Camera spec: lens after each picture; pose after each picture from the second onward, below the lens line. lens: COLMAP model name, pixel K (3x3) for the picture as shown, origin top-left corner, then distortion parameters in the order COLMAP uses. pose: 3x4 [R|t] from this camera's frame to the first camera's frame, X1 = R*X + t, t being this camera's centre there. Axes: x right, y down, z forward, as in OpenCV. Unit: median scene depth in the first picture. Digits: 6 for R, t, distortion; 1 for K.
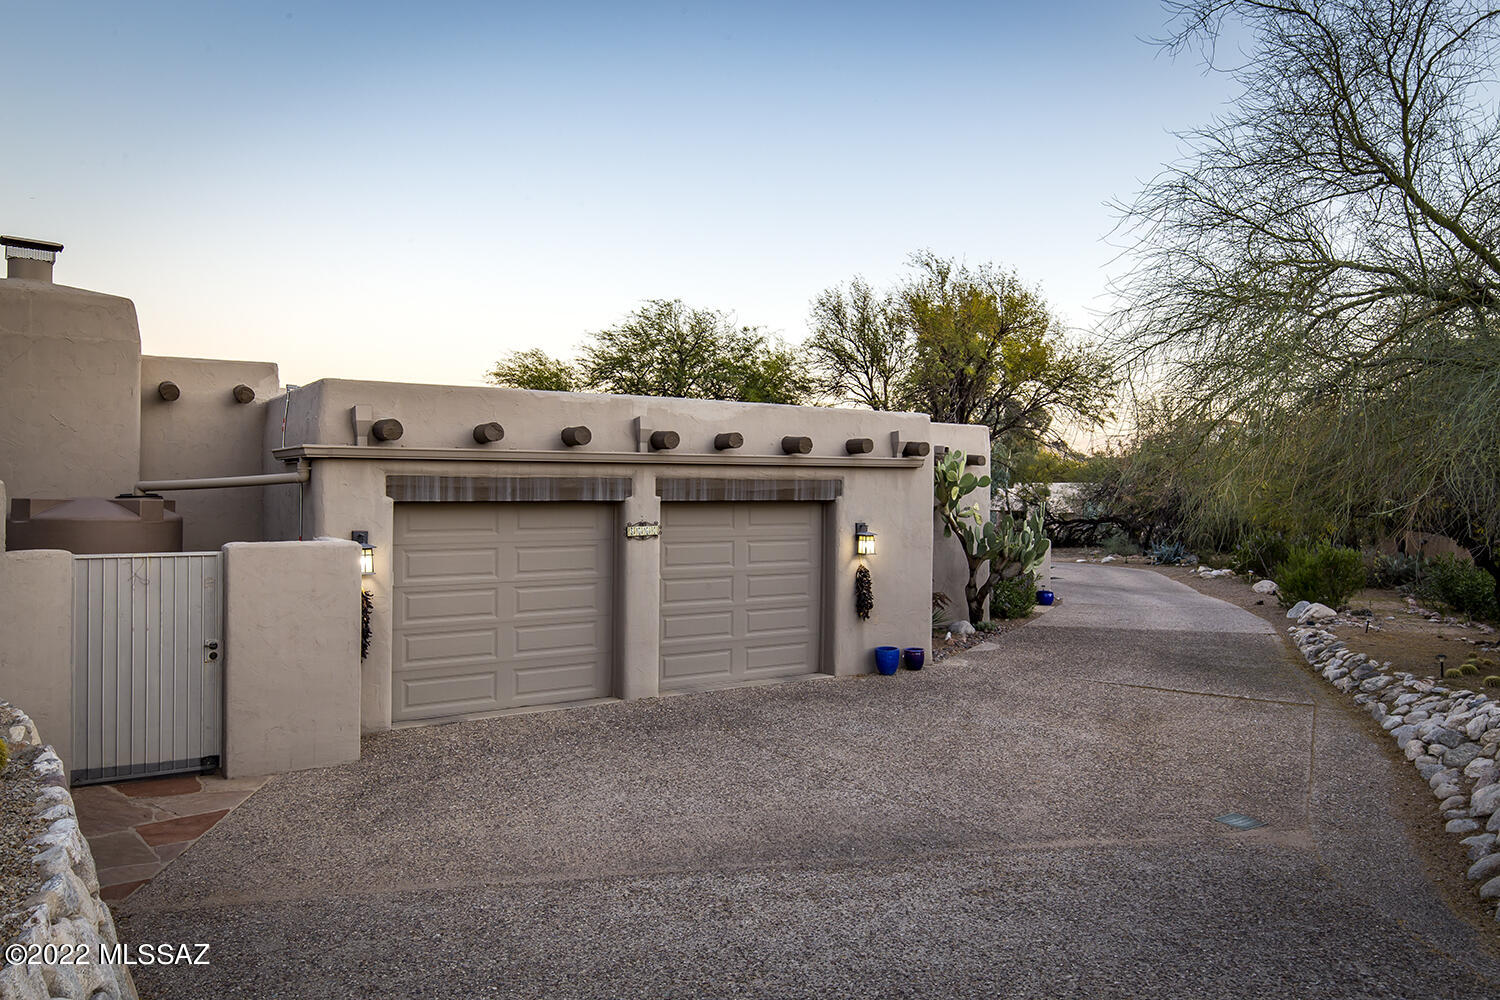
lens RADIAL K [[1074.1, 0, 750.0], [0, 1074.1, 500.0], [0, 0, 1]] dist [-0.000259, -0.001469]
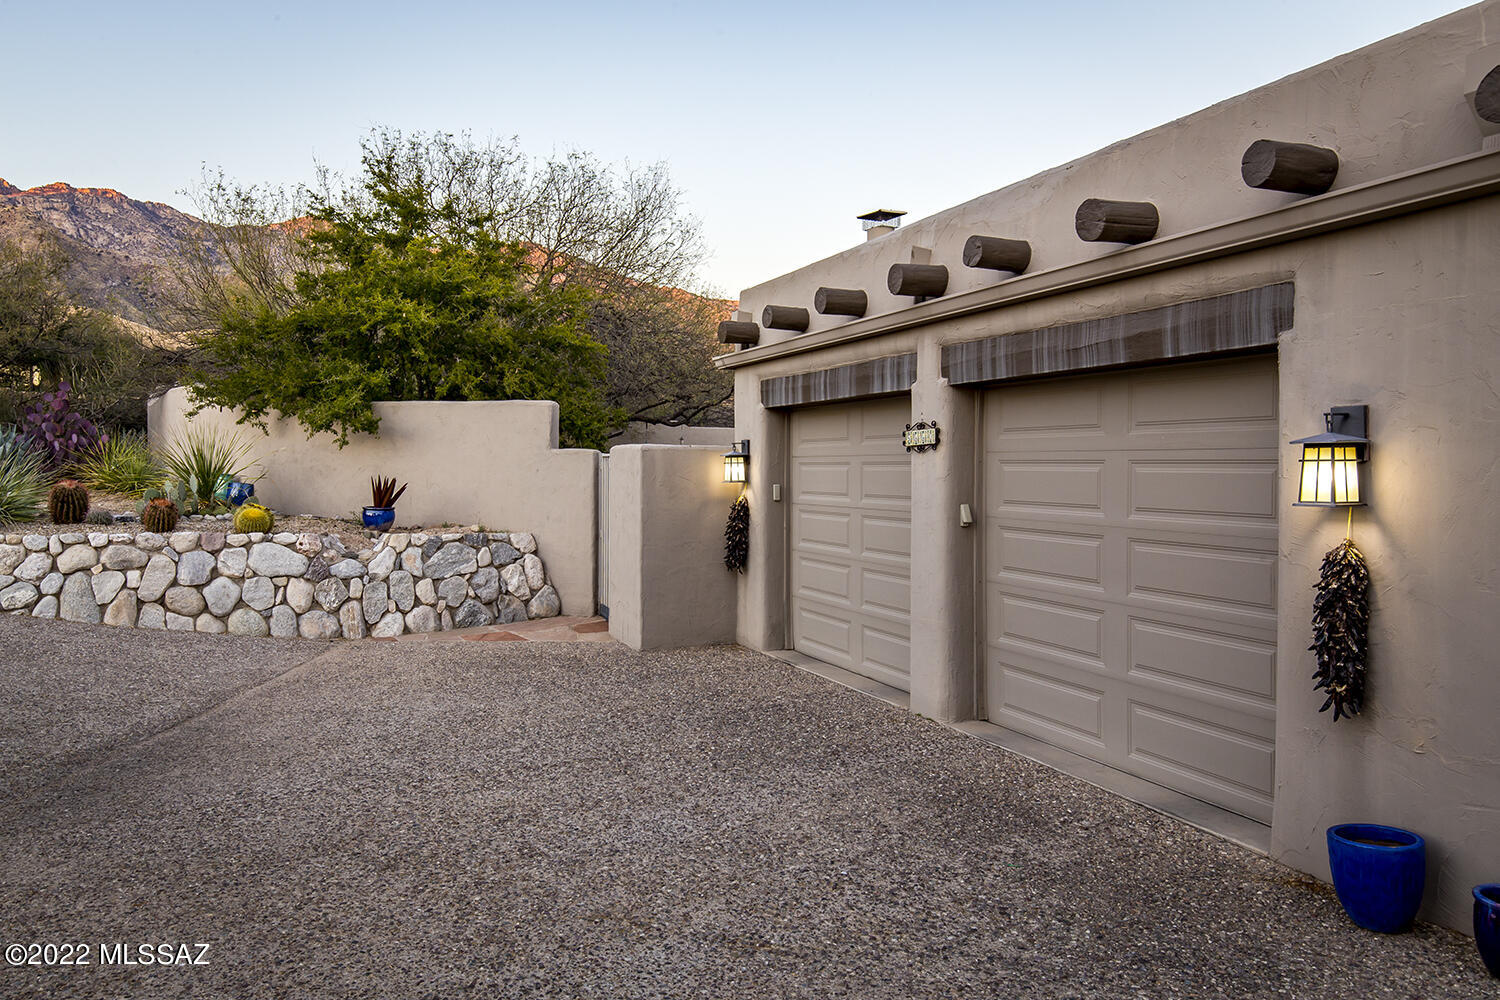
lens RADIAL K [[1074.1, 0, 750.0], [0, 1074.1, 500.0], [0, 0, 1]] dist [-0.000259, -0.001469]
pose [[-0.202736, 0.023132, -0.978960, 0.493828], [-0.016981, 0.999488, 0.027134, 0.047563], [0.979086, 0.022125, -0.202240, 0.994256]]
